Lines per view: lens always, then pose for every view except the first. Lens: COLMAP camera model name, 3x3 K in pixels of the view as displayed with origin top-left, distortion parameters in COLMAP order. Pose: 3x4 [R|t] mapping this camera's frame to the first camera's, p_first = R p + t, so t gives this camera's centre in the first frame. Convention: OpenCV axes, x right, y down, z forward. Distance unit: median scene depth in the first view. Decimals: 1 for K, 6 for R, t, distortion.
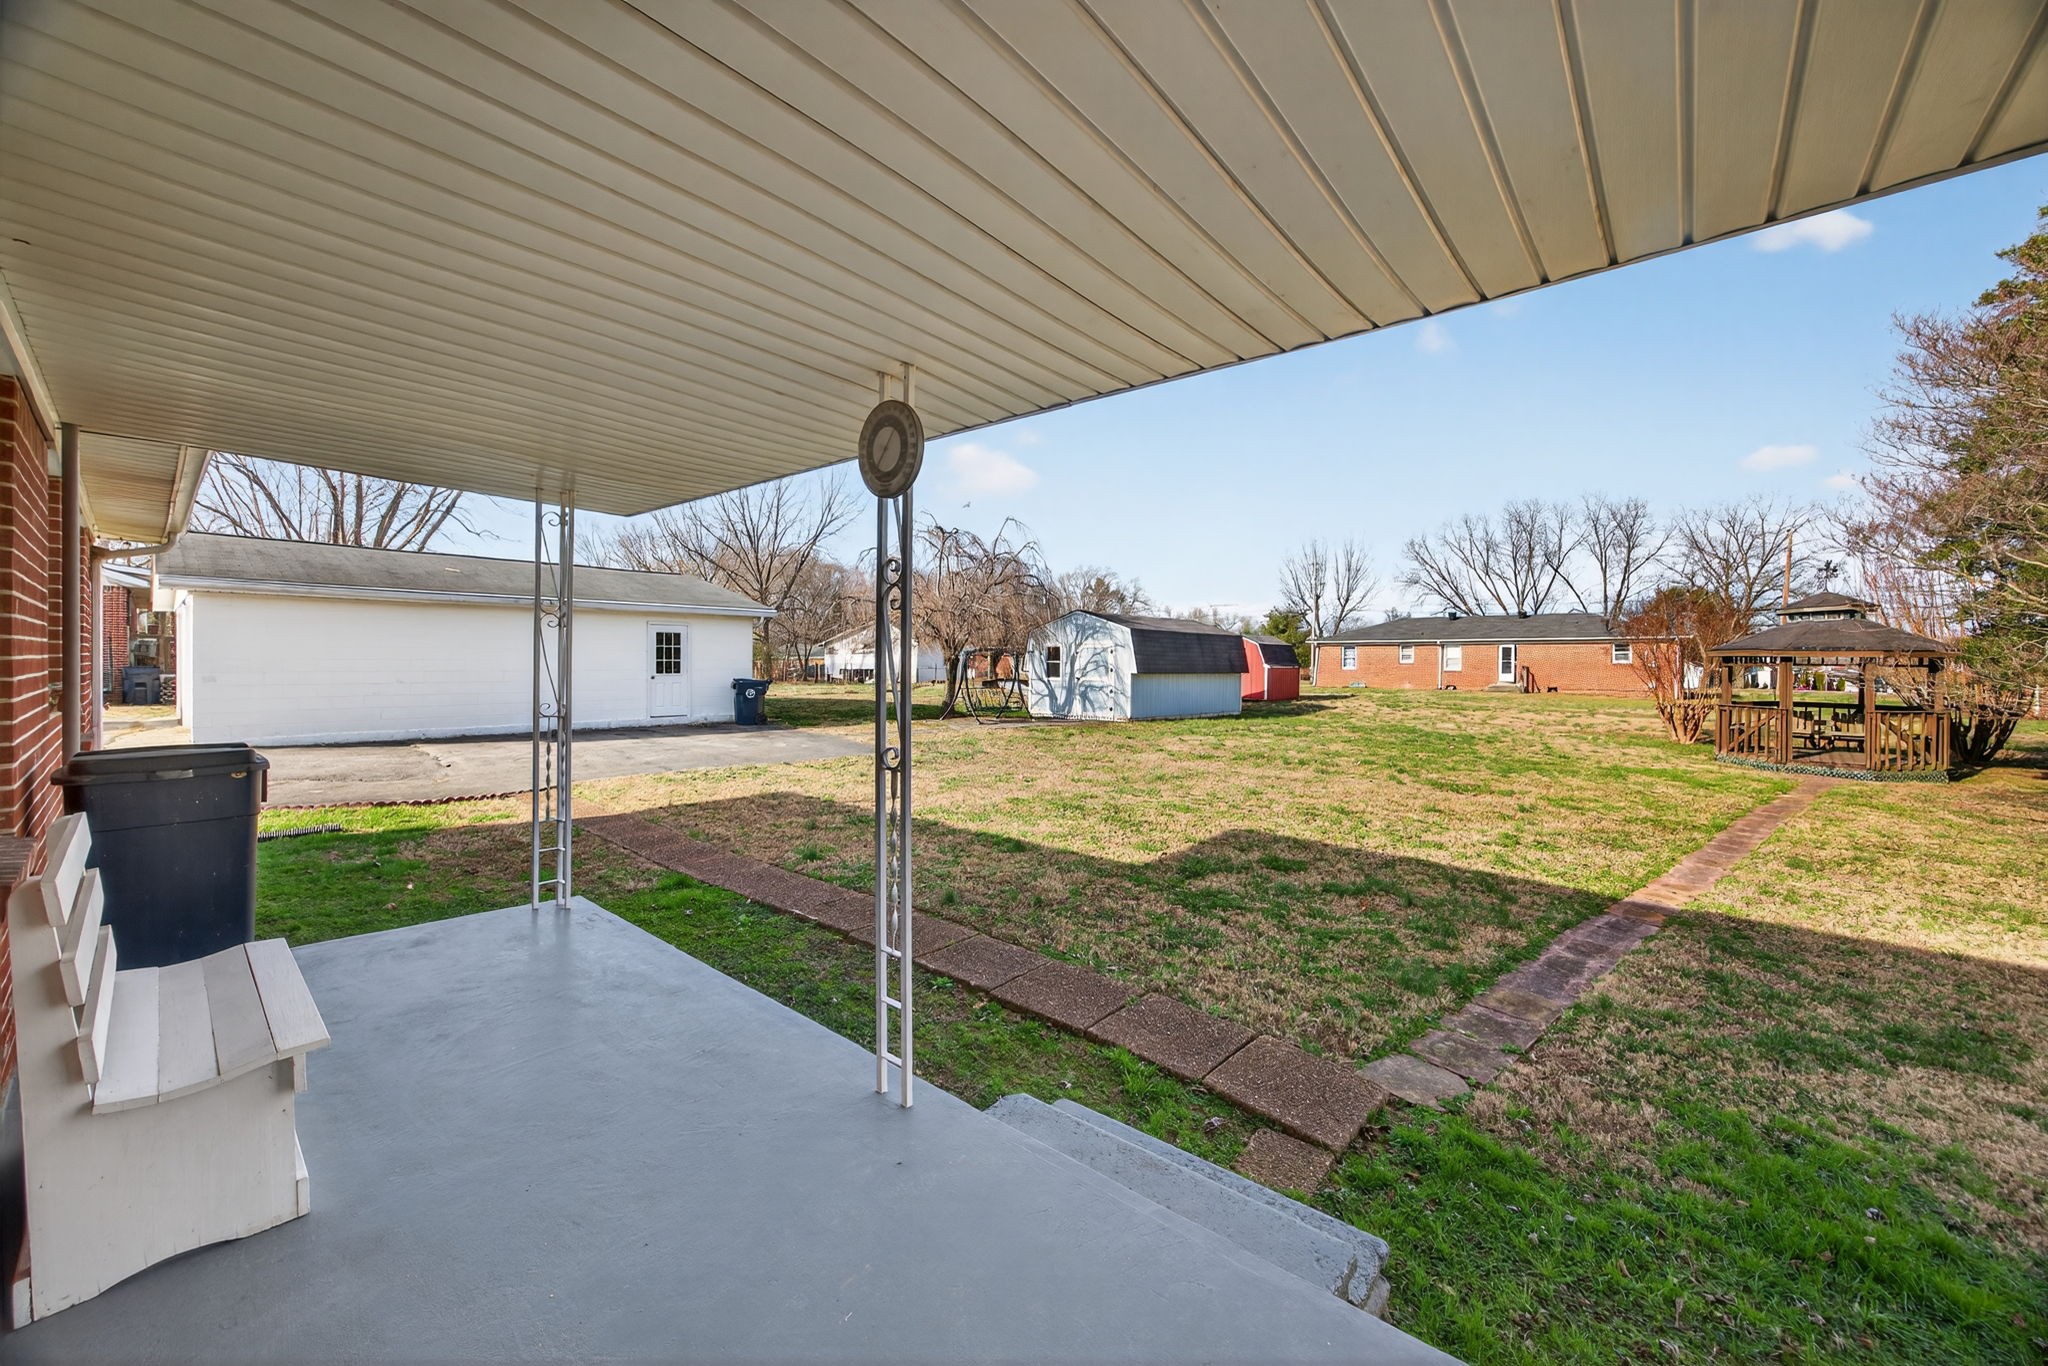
lens RADIAL K [[770.8, 0, 1023.6], [0, 770.8, 670.0], [0, 0, 1]] dist [-0.009543, 0.000132]
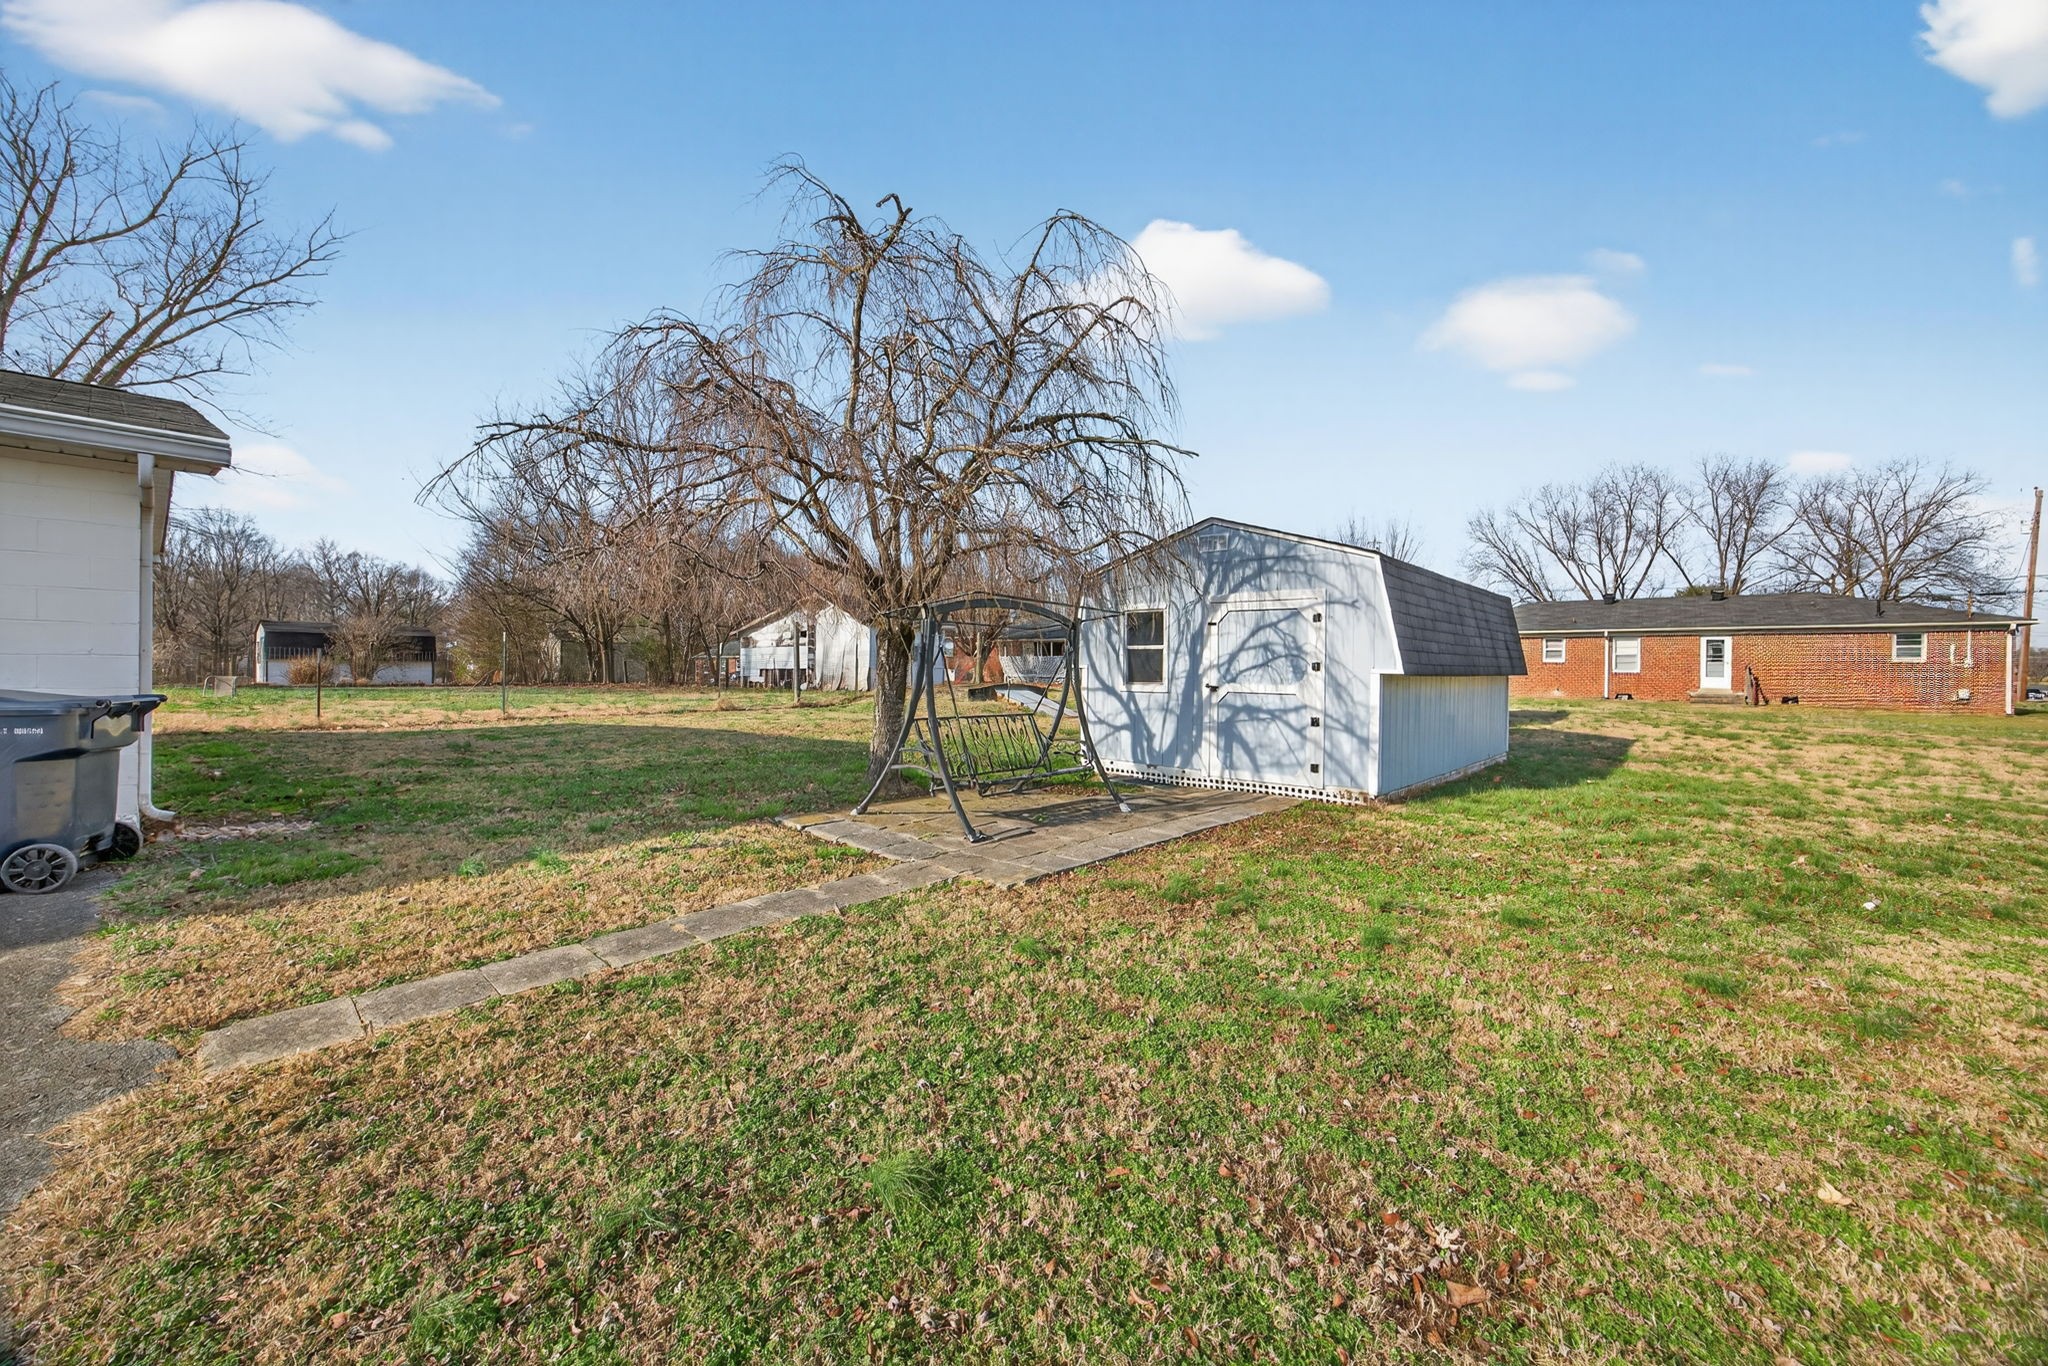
lens RADIAL K [[805.4, 0, 1037.7], [0, 805.4, 664.2], [0, 0, 1]] dist [-0.023047, 0.010749]
pose [[0.999336, 0.002031, 0.036371, -0.034326], [-0.001671, 0.999949, -0.009936, 0.002845], [-0.036389, 0.009869, 0.999289, 0.574832]]
